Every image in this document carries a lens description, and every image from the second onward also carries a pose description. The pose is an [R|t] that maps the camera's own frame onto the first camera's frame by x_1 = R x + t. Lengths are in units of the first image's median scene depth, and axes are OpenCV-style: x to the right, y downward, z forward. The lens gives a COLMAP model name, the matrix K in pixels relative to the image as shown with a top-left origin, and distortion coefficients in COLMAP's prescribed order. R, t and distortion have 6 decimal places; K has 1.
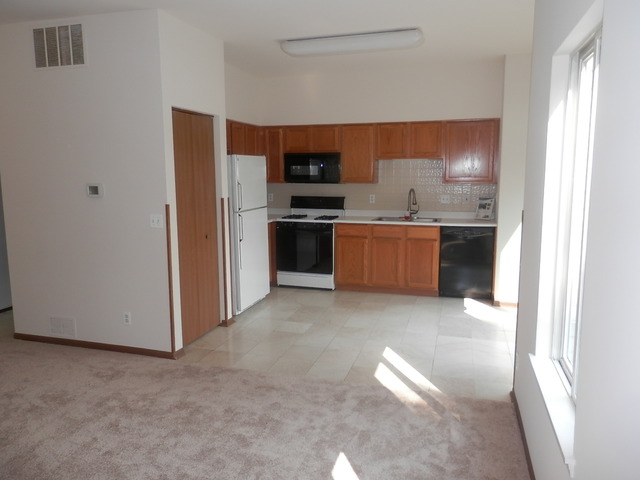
lens RADIAL K [[478.6, 0, 320.0], [0, 478.6, 240.0], [0, 0, 1]] dist [0.004061, -0.007306]
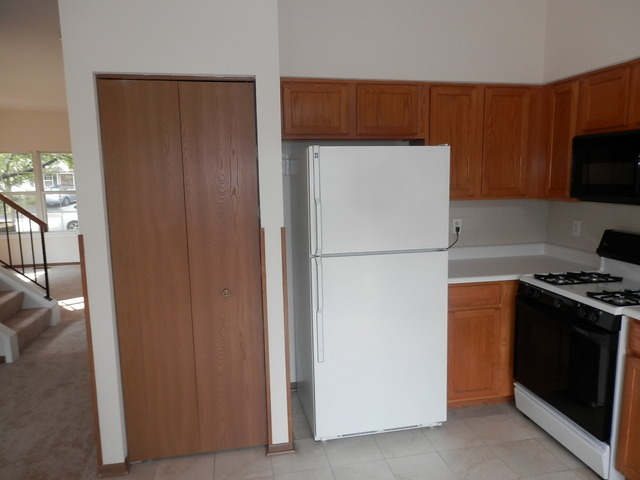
lens RADIAL K [[478.6, 0, 320.0], [0, 478.6, 240.0], [0, 0, 1]] dist [0.004061, -0.007306]
pose [[0.468796, 0.121254, -0.874945, 0.246740], [-0.118816, 0.990187, 0.073563, -0.097201], [0.875279, 0.069472, 0.478603, 0.635468]]
